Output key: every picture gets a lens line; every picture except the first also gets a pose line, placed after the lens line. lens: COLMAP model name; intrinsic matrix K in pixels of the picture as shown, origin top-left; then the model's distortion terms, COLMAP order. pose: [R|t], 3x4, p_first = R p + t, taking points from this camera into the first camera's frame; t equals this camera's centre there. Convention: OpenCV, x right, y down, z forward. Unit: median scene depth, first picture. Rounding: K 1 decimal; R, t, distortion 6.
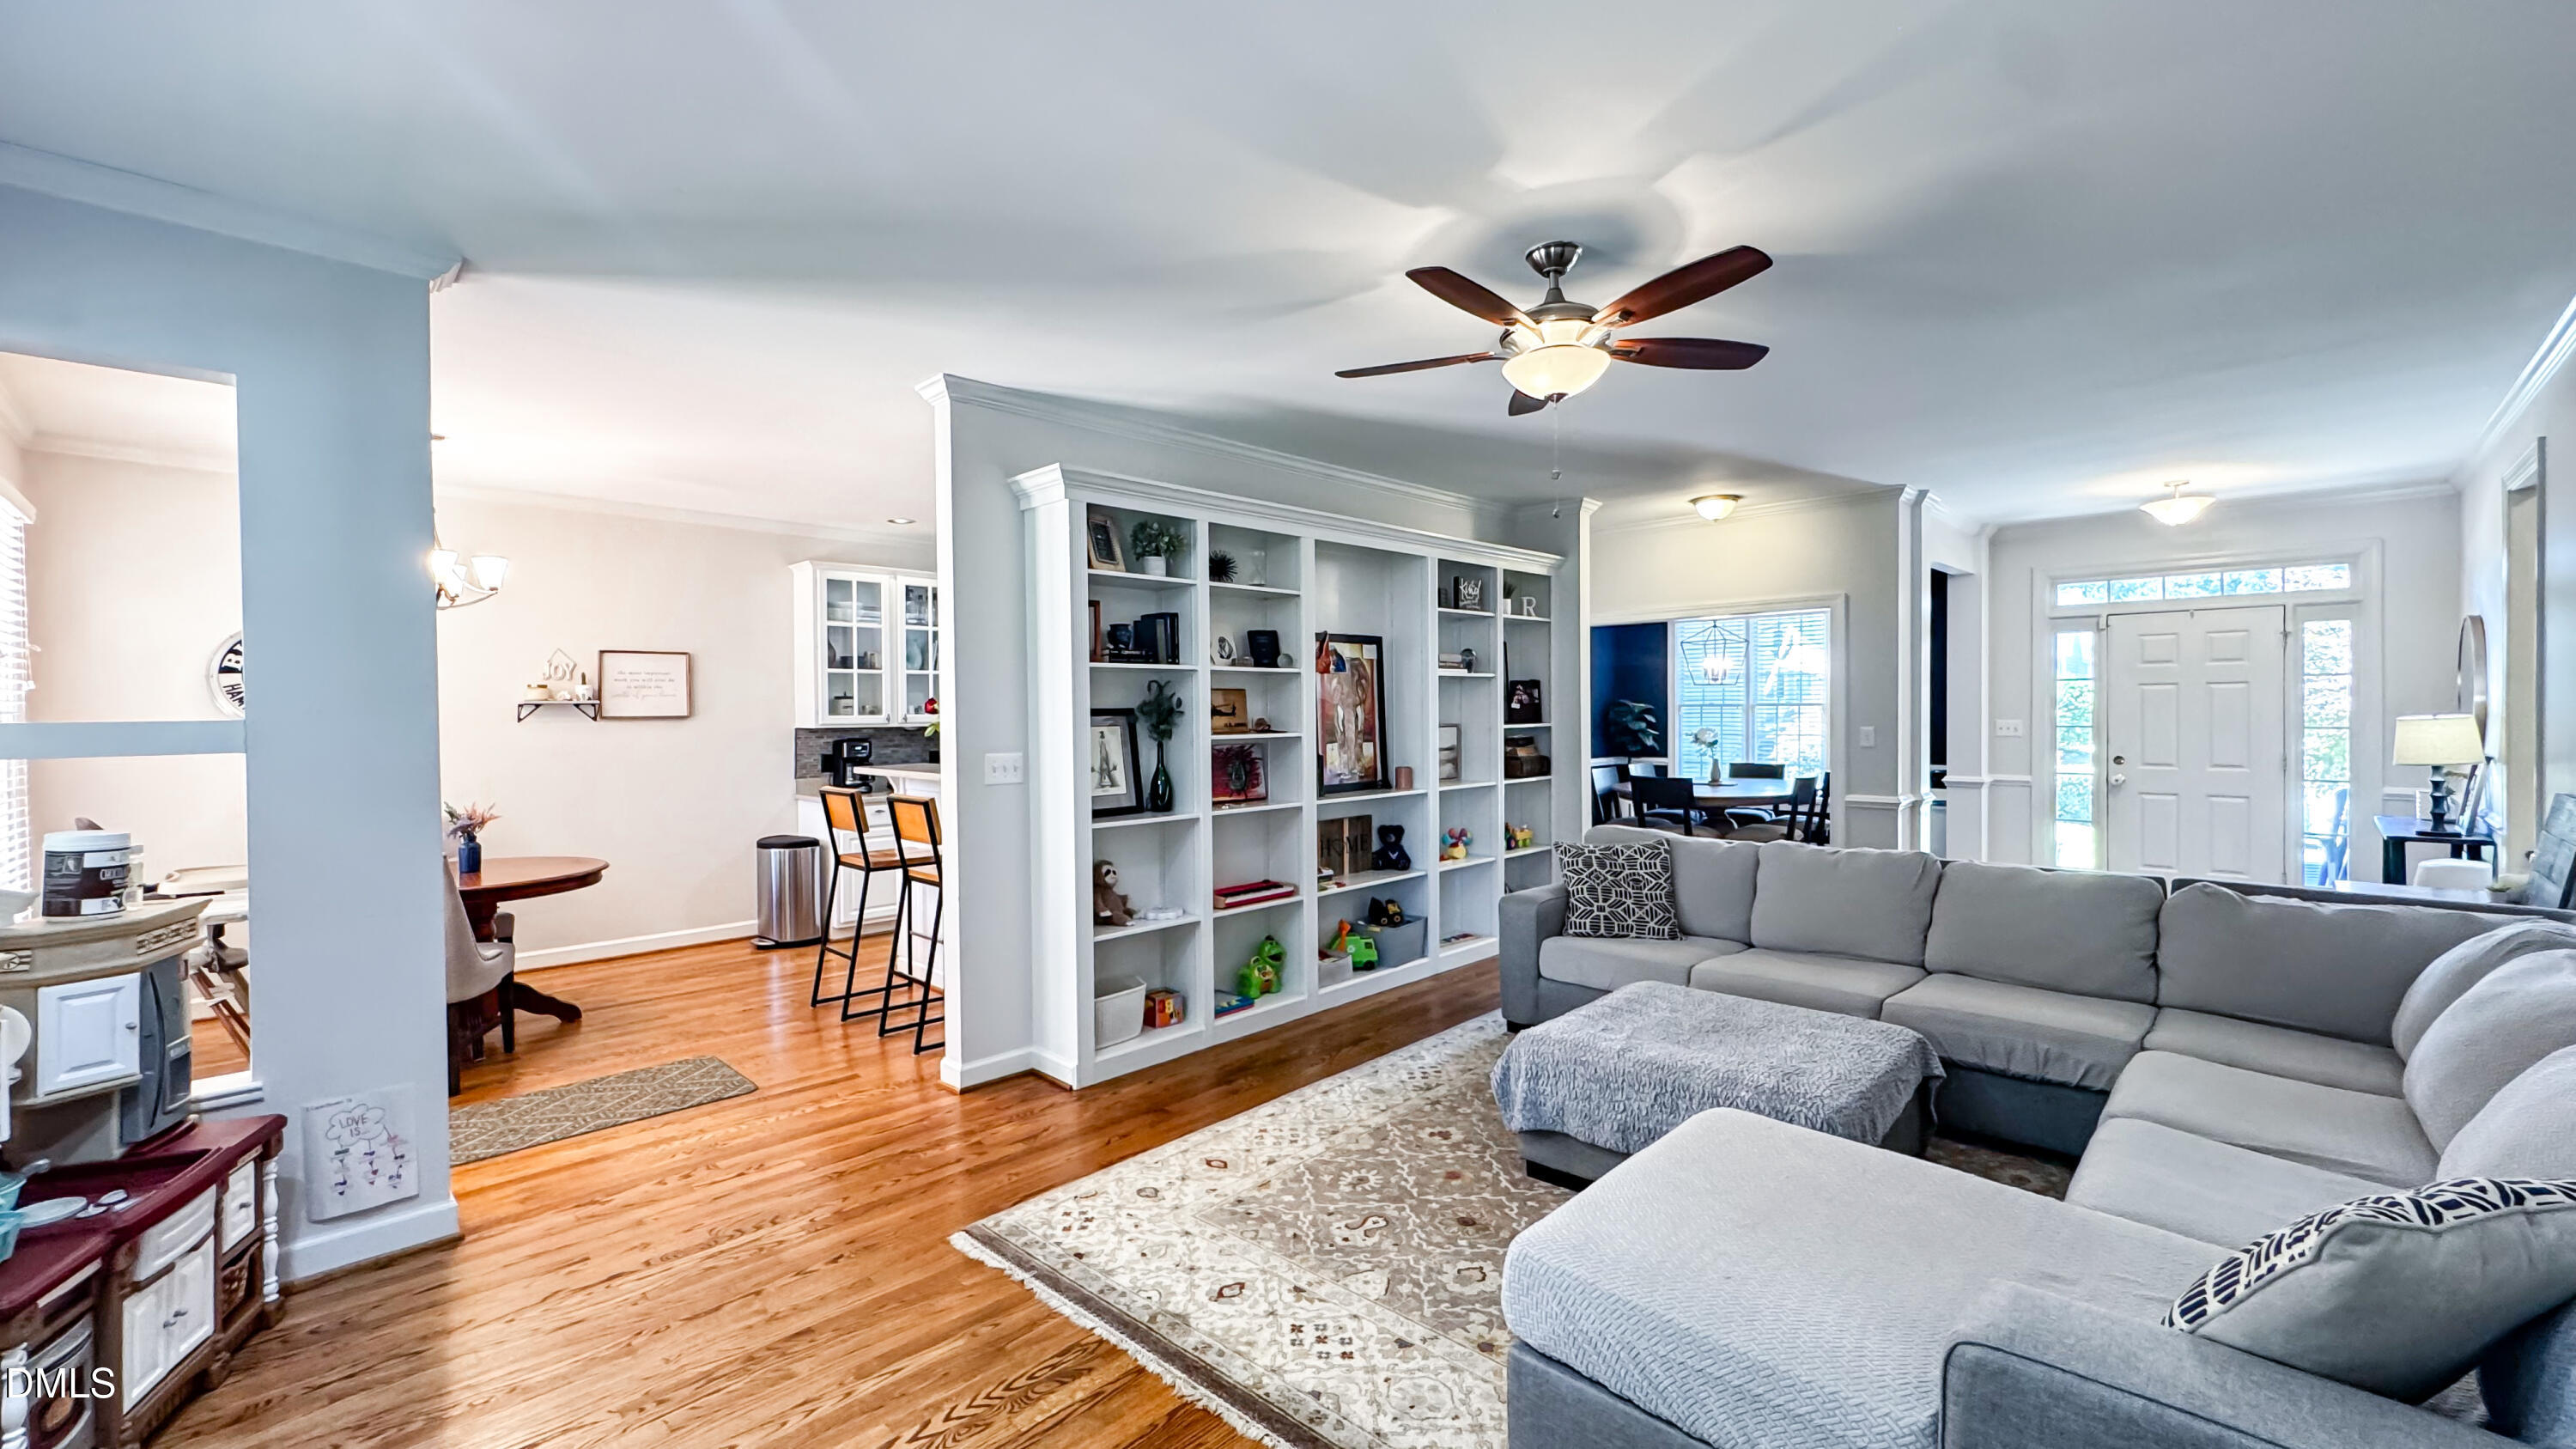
lens RADIAL K [[1037.4, 0, 1277.9], [0, 1037.4, 721.7], [0, 0, 1]] dist [-0.001764, 0.000293]
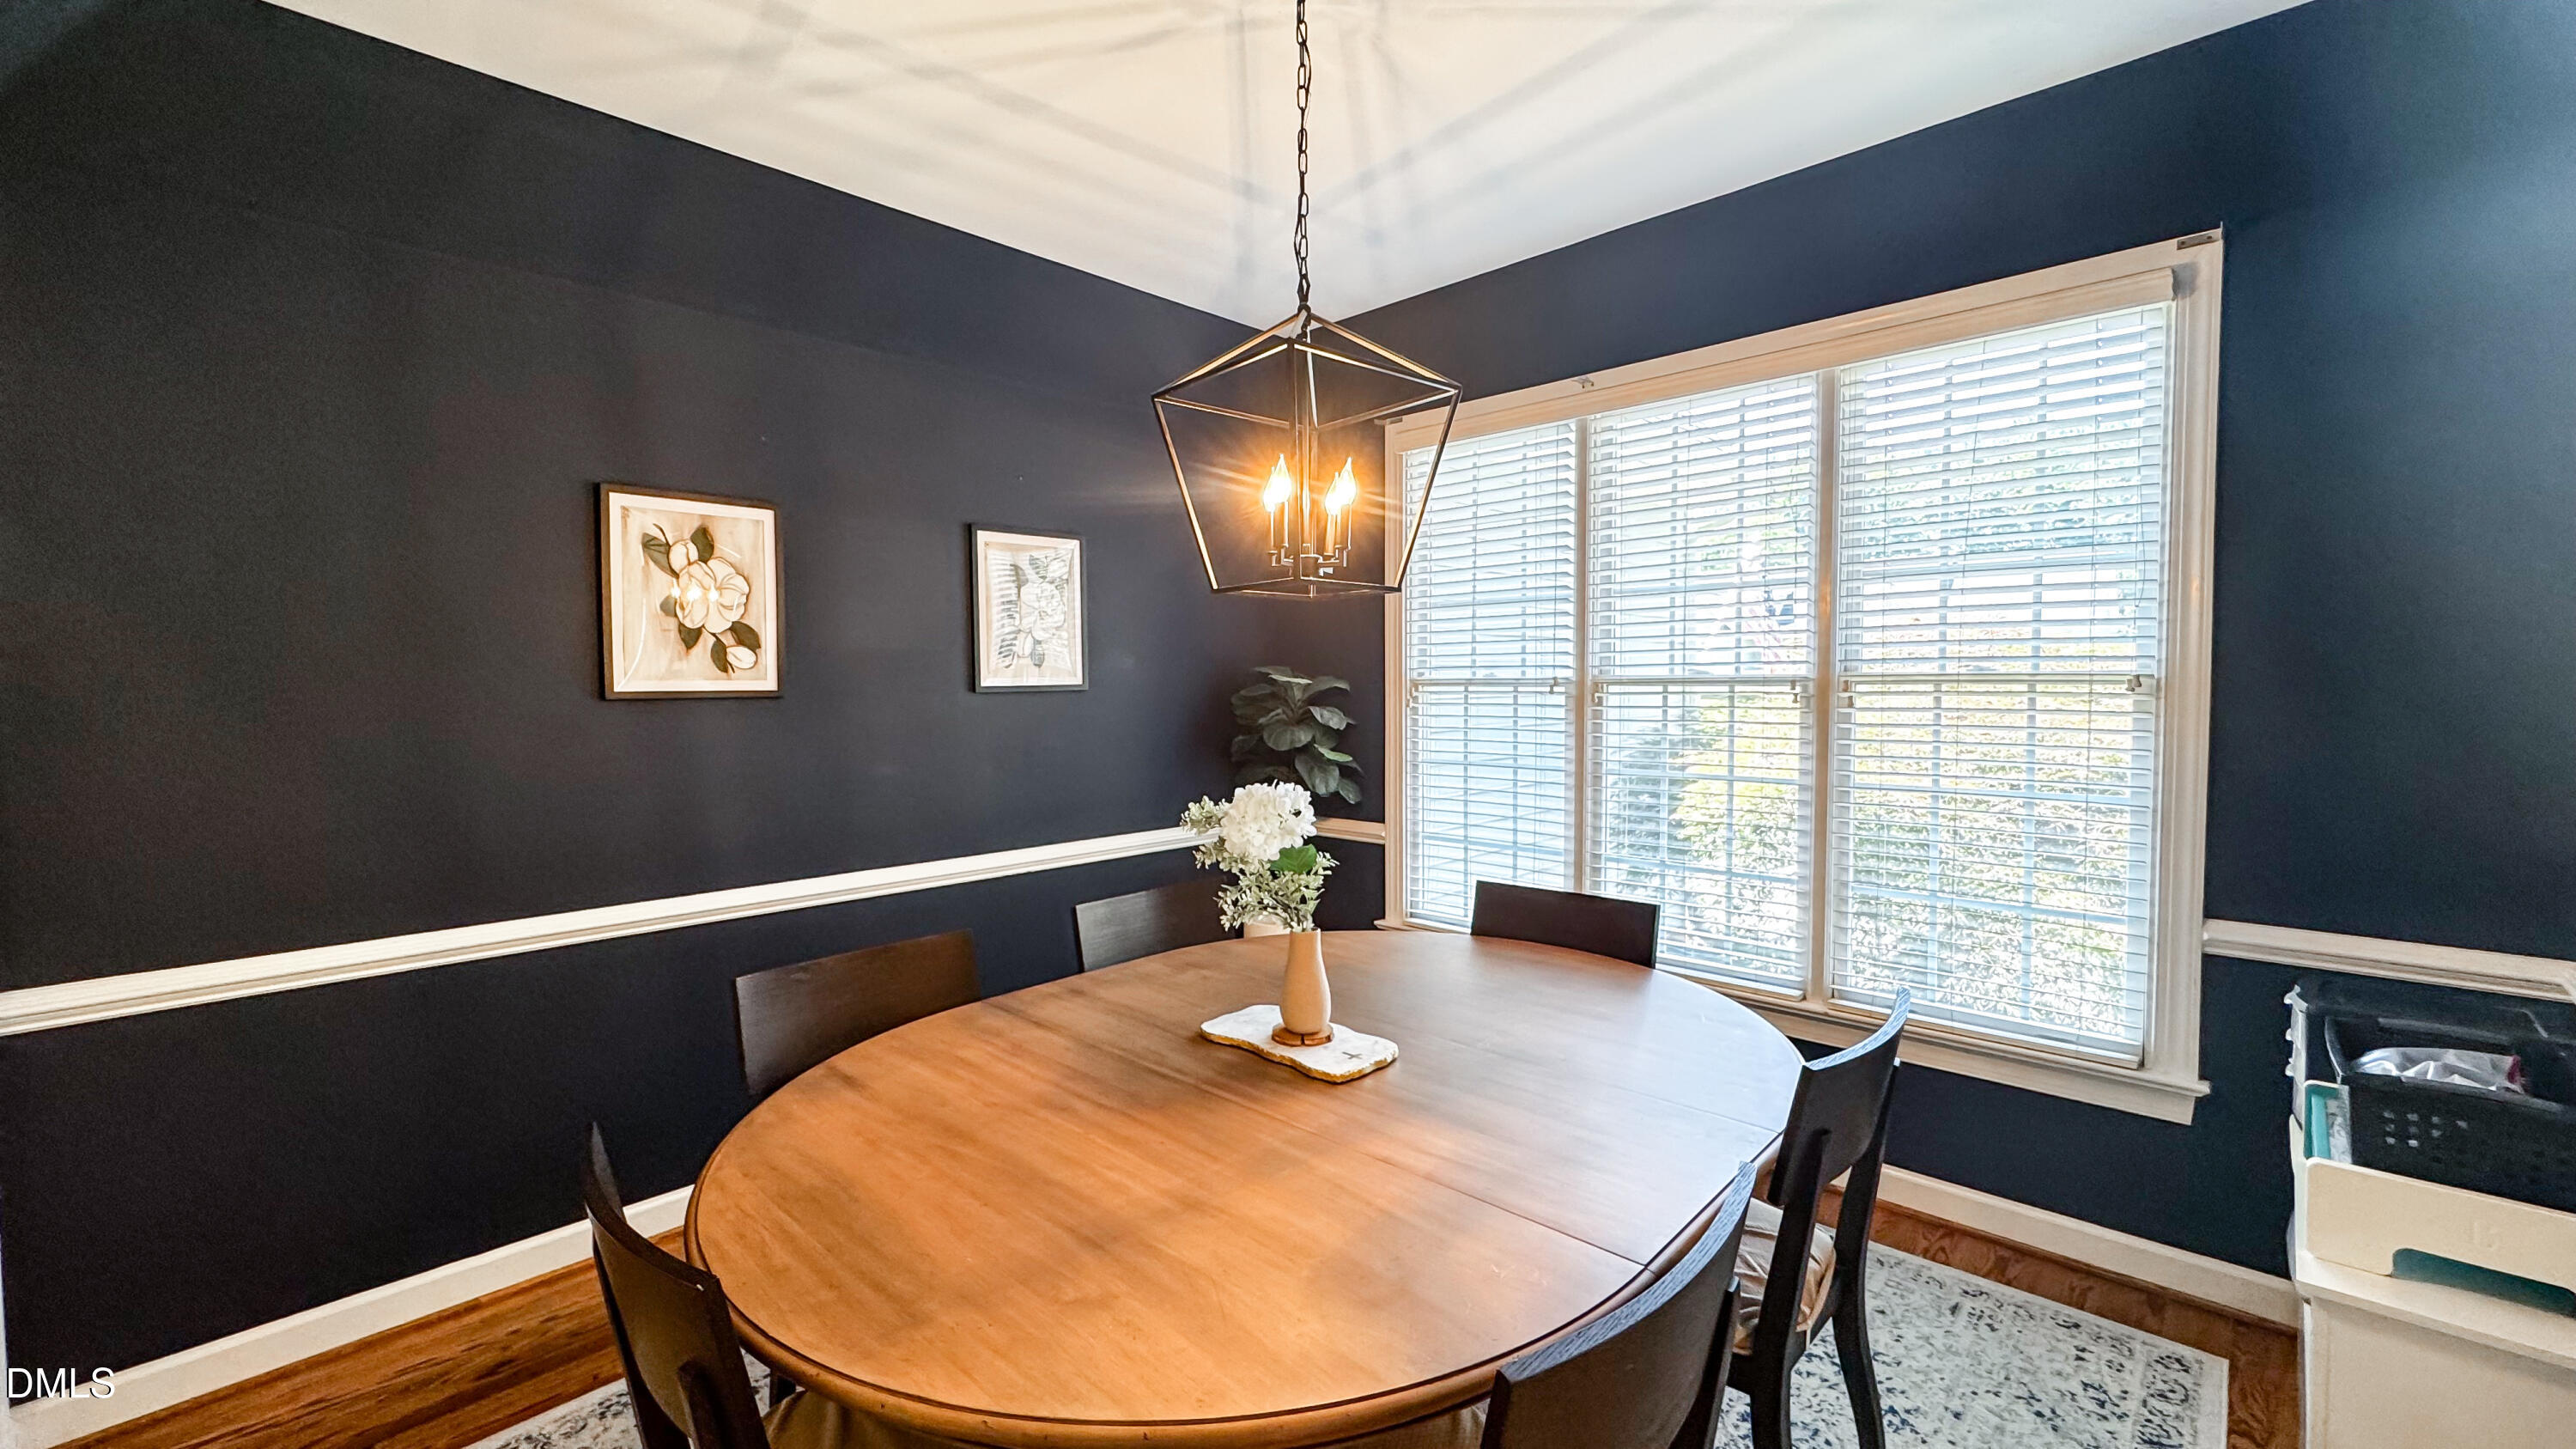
lens RADIAL K [[1037.4, 0, 1291.8], [0, 1037.4, 721.0], [0, 0, 1]] dist [-0.001764, 0.000293]
pose [[0.999977, 0.002450, 0.006336, 0.716837], [-0.002618, 0.999640, 0.026686, -0.023723], [-0.006268, -0.026702, 0.999624, 1.336145]]
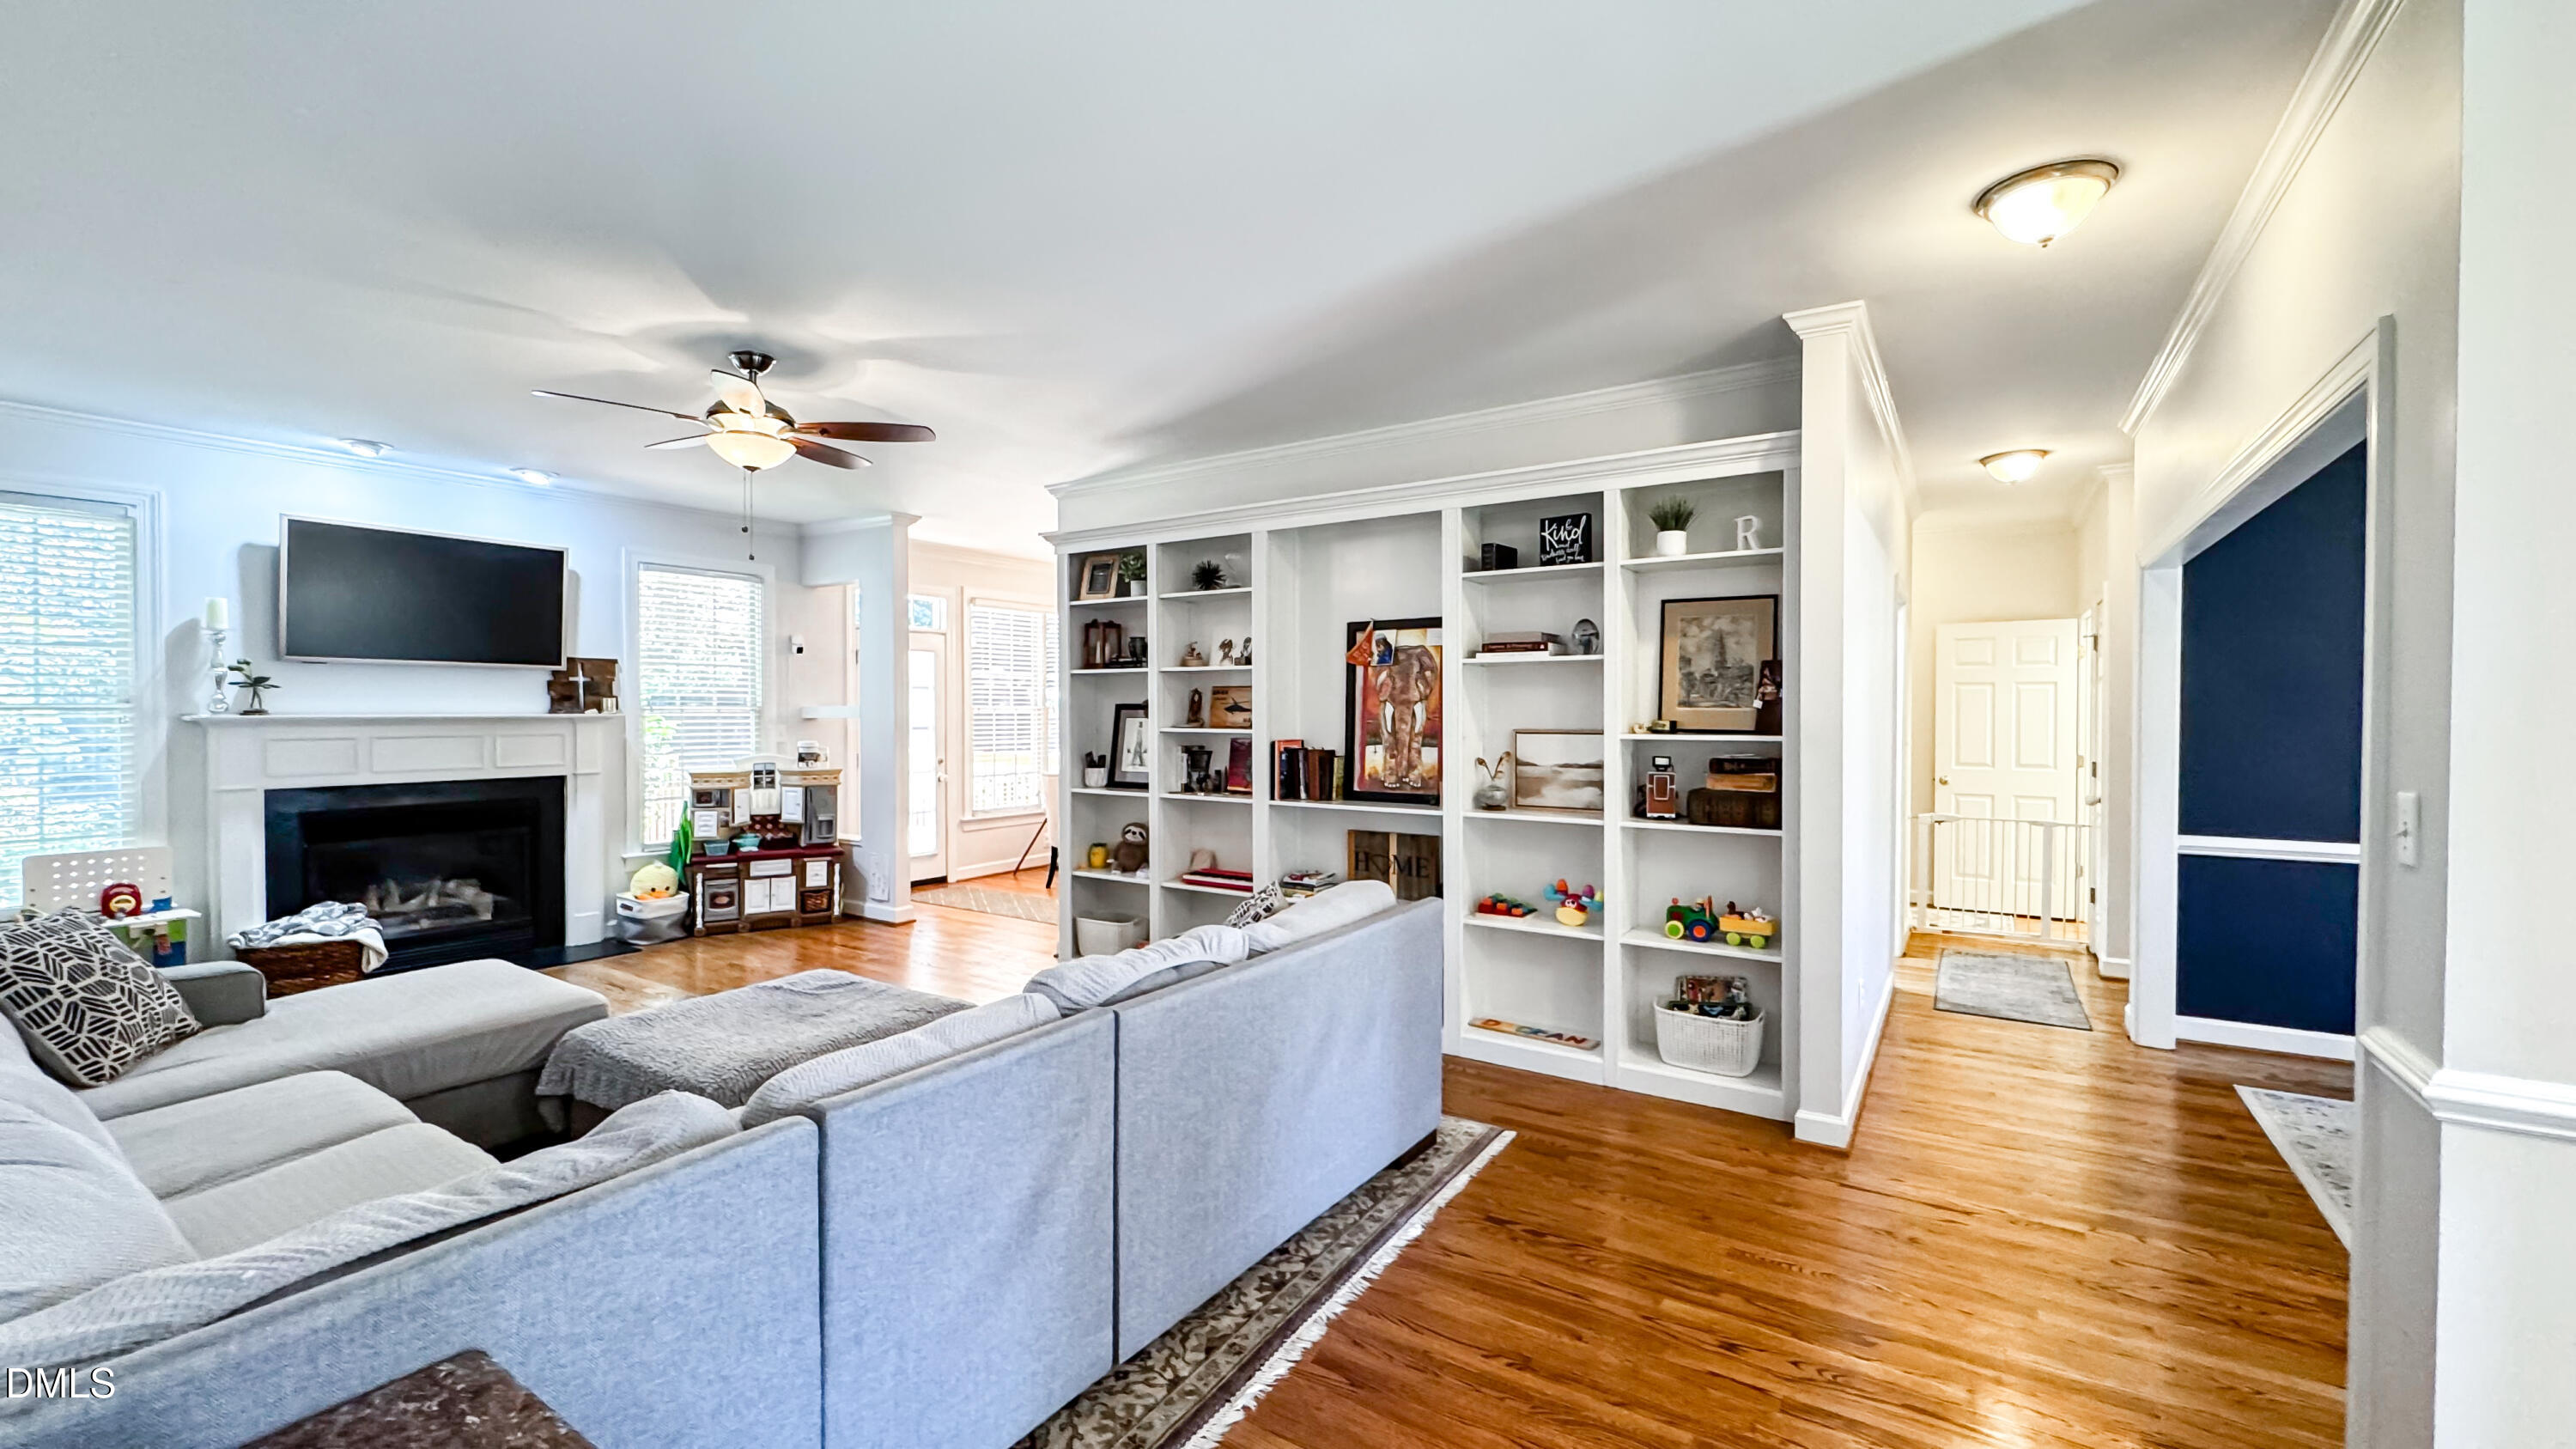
lens RADIAL K [[1037.4, 0, 1282.1], [0, 1037.4, 721.2], [0, 0, 1]] dist [-0.001764, 0.000293]
pose [[0.187644, 0.023606, -0.981953, 0.963114], [-0.015192, 0.999661, 0.021128, -0.017982], [0.982120, 0.010953, 0.187940, 0.808750]]
